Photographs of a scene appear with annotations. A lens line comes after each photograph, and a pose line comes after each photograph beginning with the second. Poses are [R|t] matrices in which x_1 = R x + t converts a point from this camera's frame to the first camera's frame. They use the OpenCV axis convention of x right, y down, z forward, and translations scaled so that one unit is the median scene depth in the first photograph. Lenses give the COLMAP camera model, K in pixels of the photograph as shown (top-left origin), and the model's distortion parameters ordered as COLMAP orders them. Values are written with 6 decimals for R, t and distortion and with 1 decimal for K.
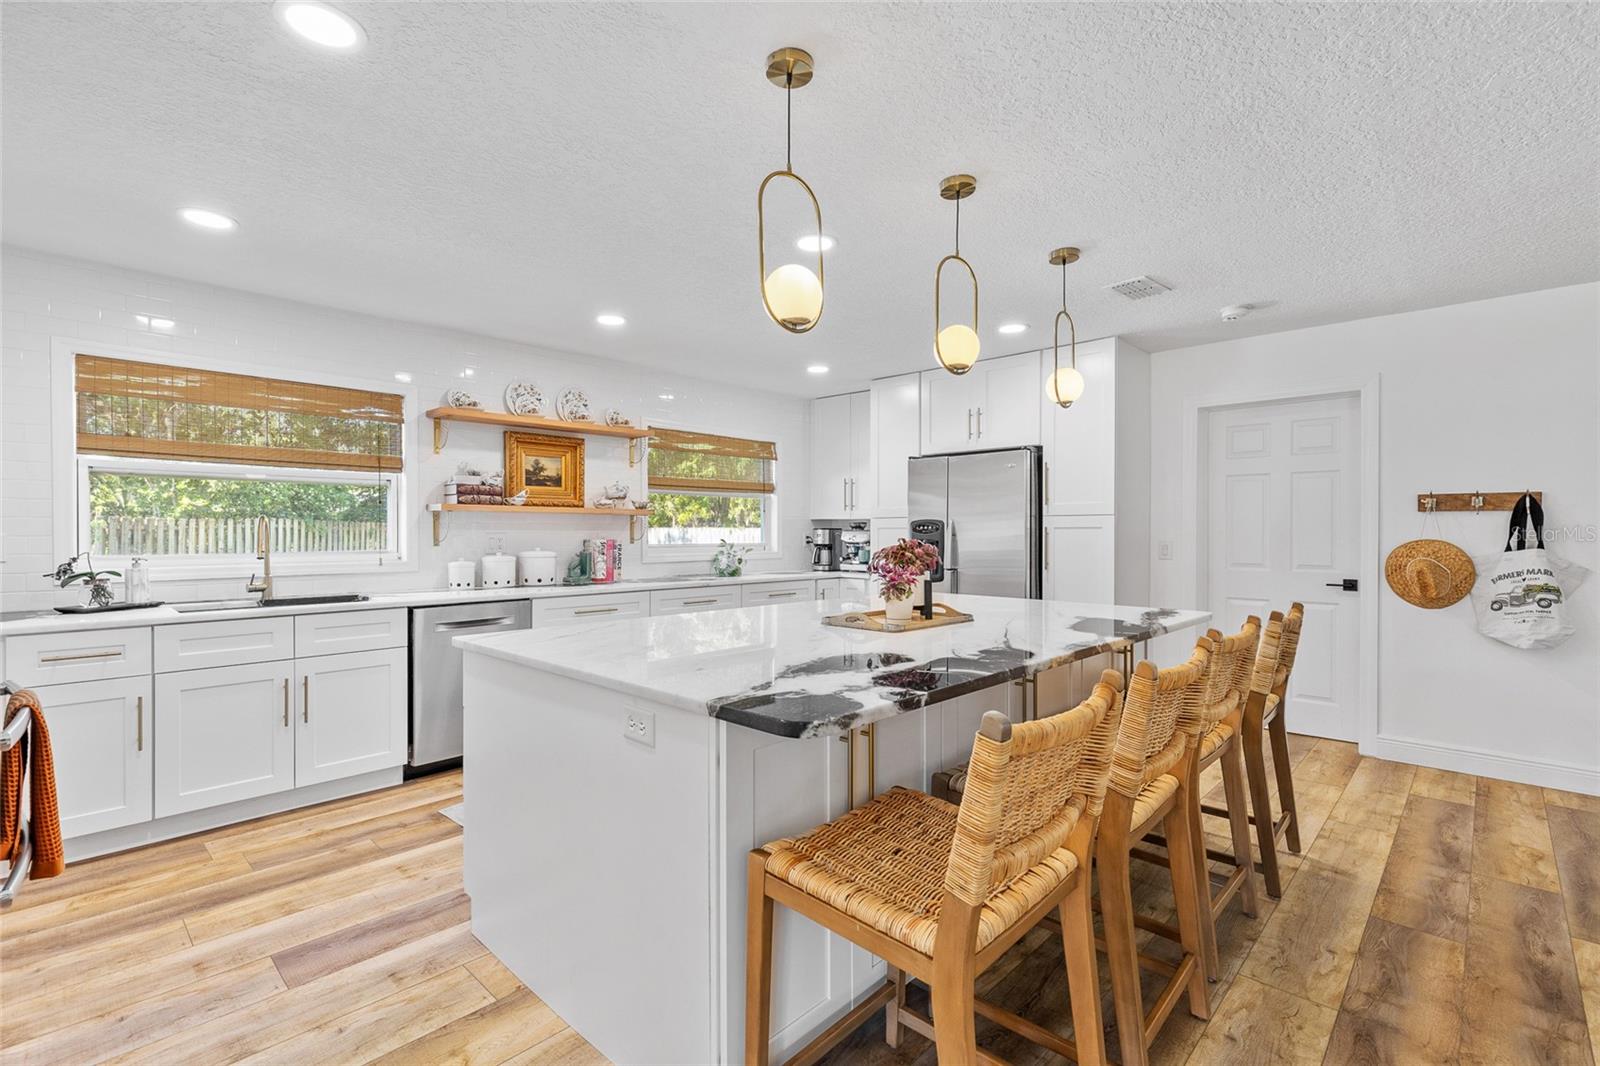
lens RADIAL K [[721.5, 0, 799.6], [0, 721.5, 540.7], [0, 0, 1]] dist [0.011899, -0.002483]
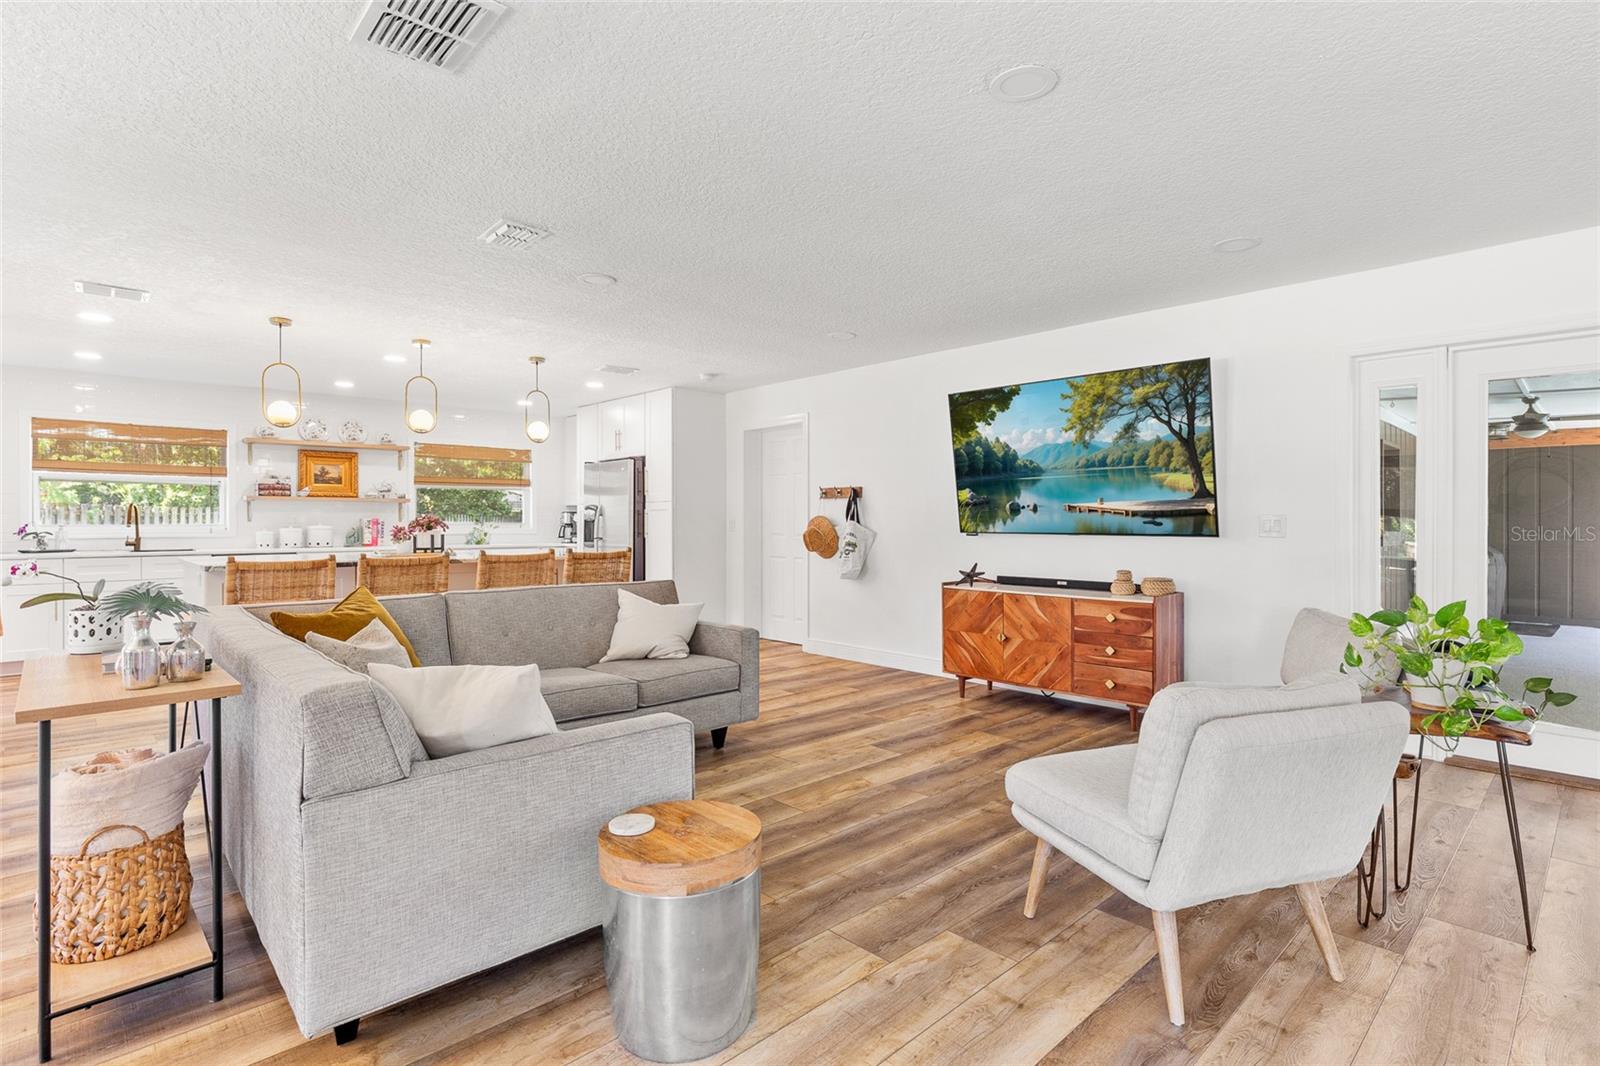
lens RADIAL K [[773.3, 0, 809.3], [0, 773.3, 519.0], [0, 0, 1]] dist [-0.018783, 0.006451]
pose [[0.999212, -0.001920, -0.039636, 0.829610], [0.001300, 0.999877, -0.015643, 0.030294], [0.039662, 0.015579, 0.999092, -0.677602]]
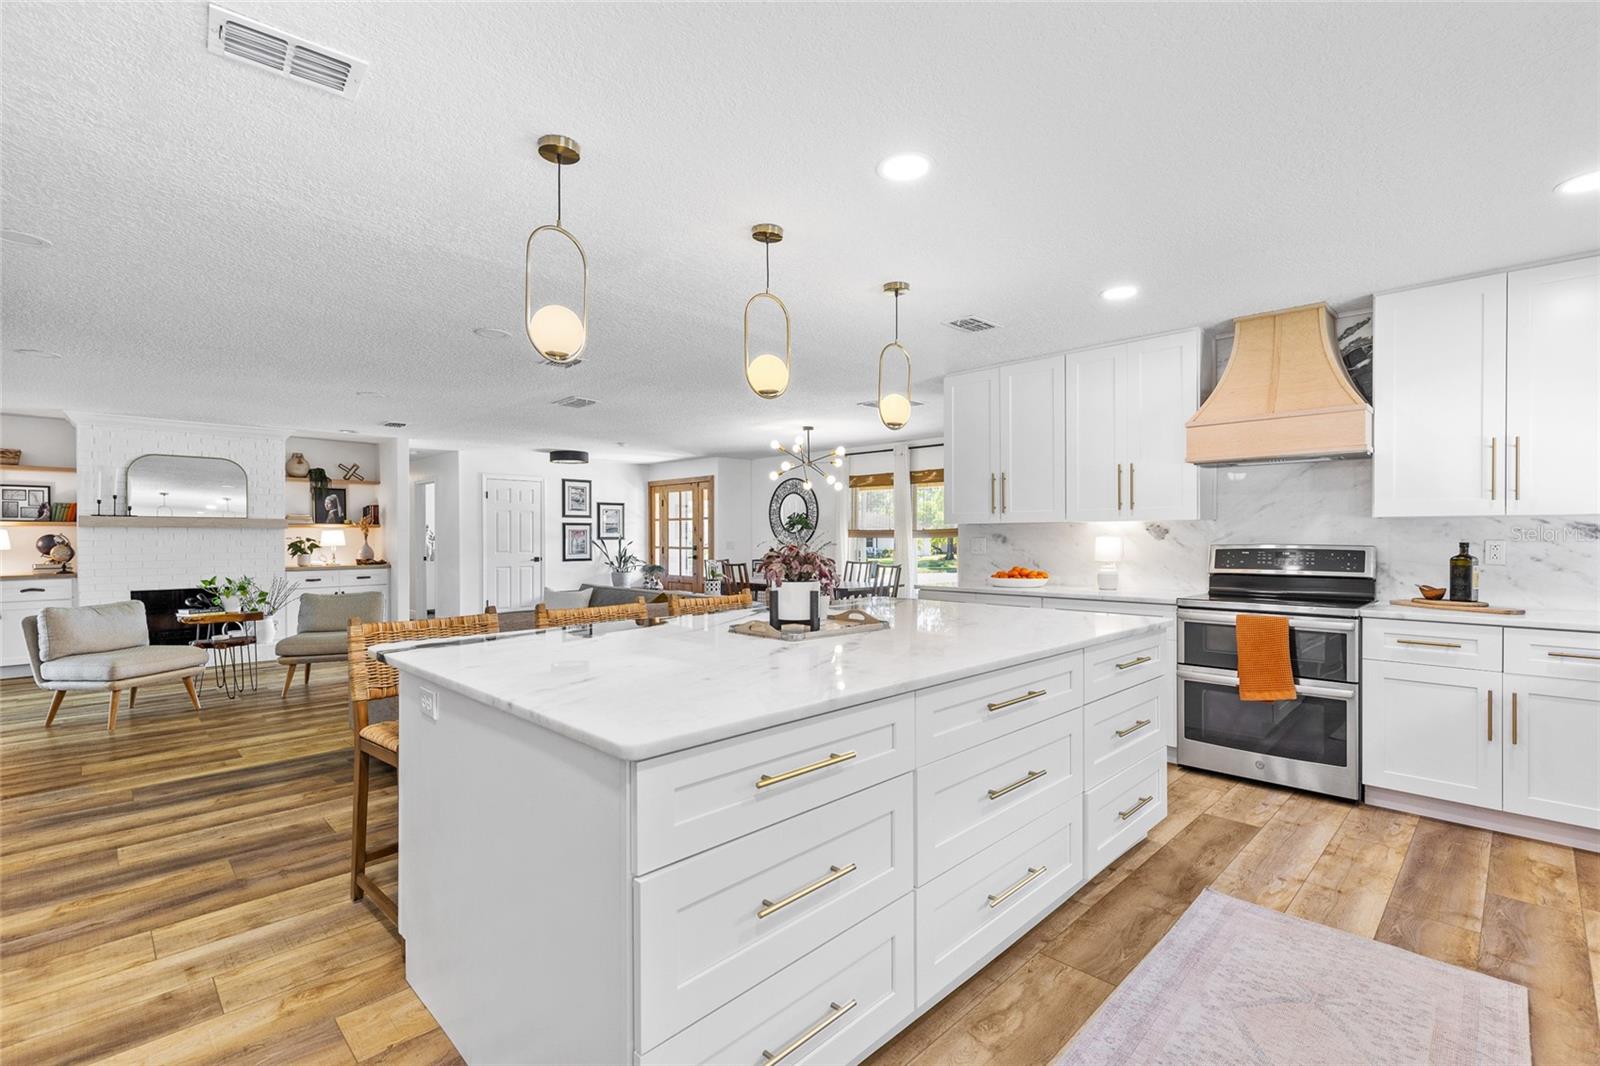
lens RADIAL K [[721.5, 0, 823.2], [0, 721.5, 551.5], [0, 0, 1]] dist [0.011899, -0.002483]
pose [[-1.000000, 0.000514, -0.000271, 0.076572], [0.000505, 0.999496, 0.031740, -0.014462], [0.000287, 0.031740, -0.999496, 1.230183]]
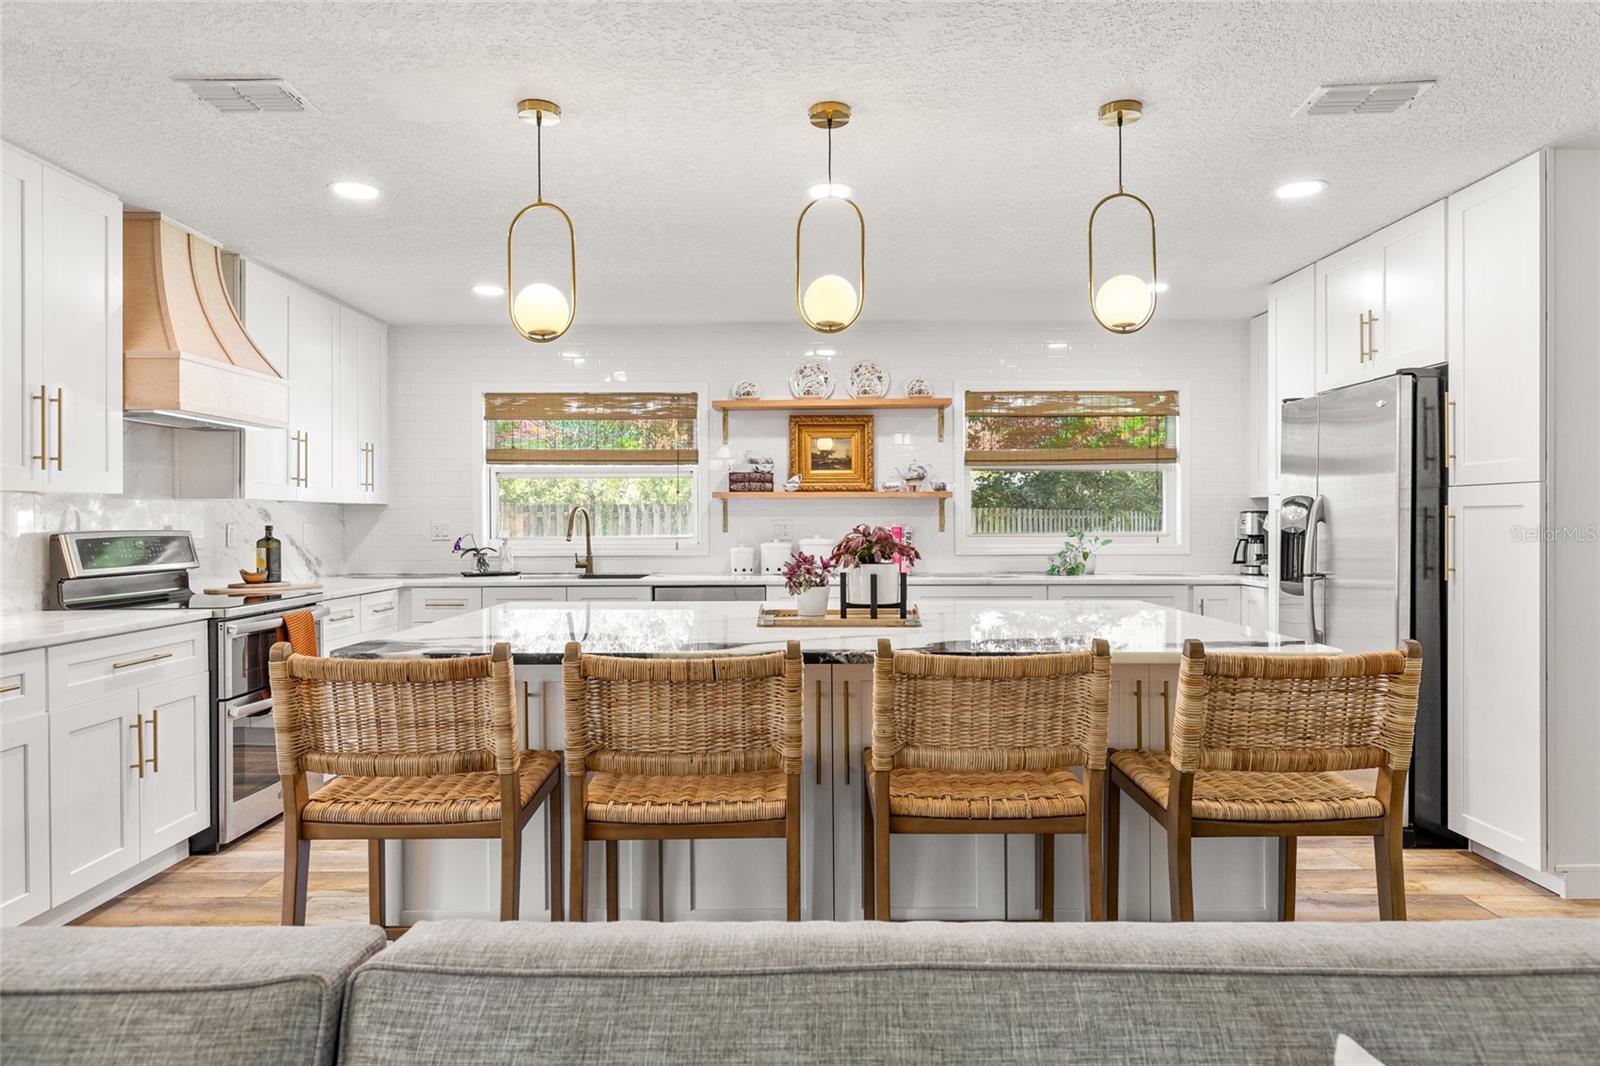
lens RADIAL K [[975.2, 0, 811.6], [0, 975.2, 524.7], [0, 0, 1]] dist [0.016538, -0.001702]
pose [[0.694662, 0.000363, -0.719337, 0.608430], [-0.004038, 0.999986, -0.003395, 0.001088], [0.719325, 0.005263, 0.694653, 0.104927]]
